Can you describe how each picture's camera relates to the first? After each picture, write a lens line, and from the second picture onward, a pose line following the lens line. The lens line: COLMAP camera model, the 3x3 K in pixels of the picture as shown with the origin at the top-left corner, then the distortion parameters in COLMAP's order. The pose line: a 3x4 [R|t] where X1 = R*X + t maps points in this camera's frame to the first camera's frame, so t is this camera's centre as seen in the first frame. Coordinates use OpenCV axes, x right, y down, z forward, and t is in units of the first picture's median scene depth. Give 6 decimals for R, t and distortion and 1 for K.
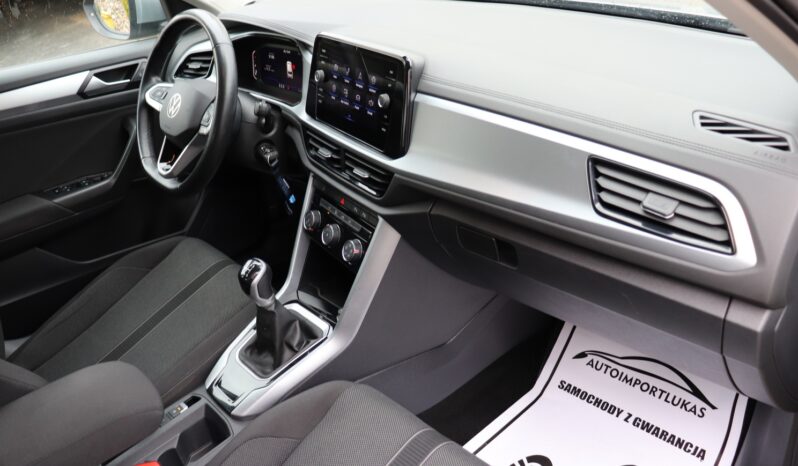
lens RADIAL K [[659.6, 0, 399.0], [0, 659.6, 233.0], [0, 0, 1]] dist [-0.176129, 0.156164]
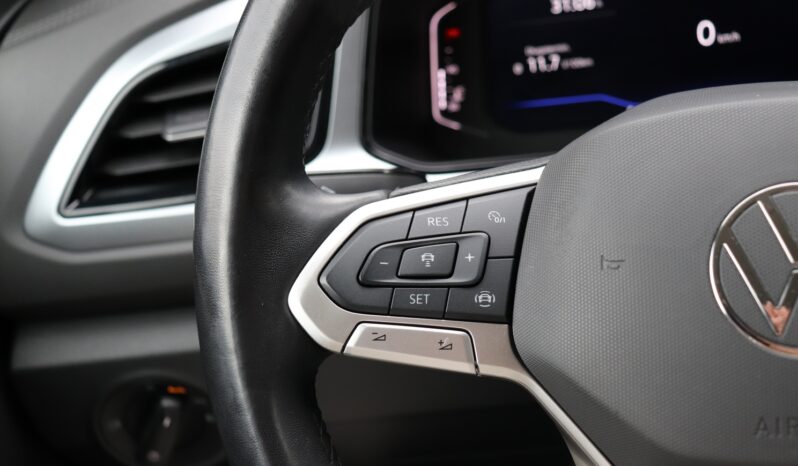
lens RADIAL K [[1050.0, 0, 399.0], [0, 1050.0, 233.0], [0, 0, 1]] dist [0.000863, -0.005523]
pose [[0.795503, -0.274320, 0.540300, -0.627828], [0.363151, 0.929618, -0.062697, -0.258930], [-0.485073, 0.246087, 0.839134, 0.977963]]
